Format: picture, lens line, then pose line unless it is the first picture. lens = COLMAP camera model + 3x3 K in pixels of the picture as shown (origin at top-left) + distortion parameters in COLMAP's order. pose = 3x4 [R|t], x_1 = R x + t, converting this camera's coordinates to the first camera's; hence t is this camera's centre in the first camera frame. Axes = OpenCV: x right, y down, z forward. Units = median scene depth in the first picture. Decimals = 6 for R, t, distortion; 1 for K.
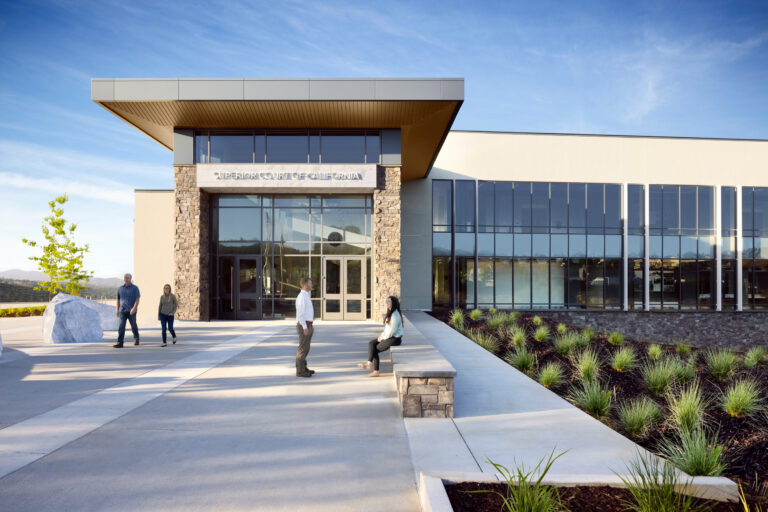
lens RADIAL K [[524.8, 0, 381.9], [0, 524.8, 282.5], [0, 0, 1]] dist [-0.001320, -0.000826]
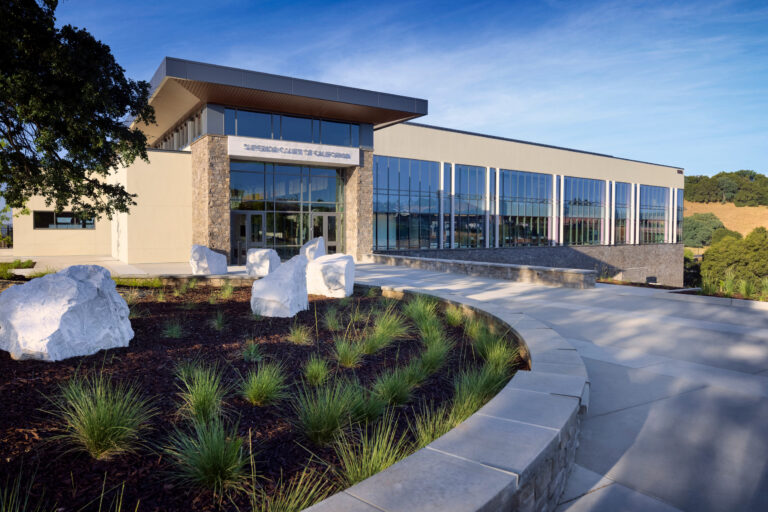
lens RADIAL K [[524.3, 0, 384.0], [0, 524.3, 256.0], [0, 0, 1]] dist [-0.001659, -0.000135]
pose [[0.840103, -0.030785, 0.541553, -0.706660], [-0.000987, 0.998300, 0.058280, -0.020289], [-0.542426, -0.049496, 0.838644, -0.213874]]
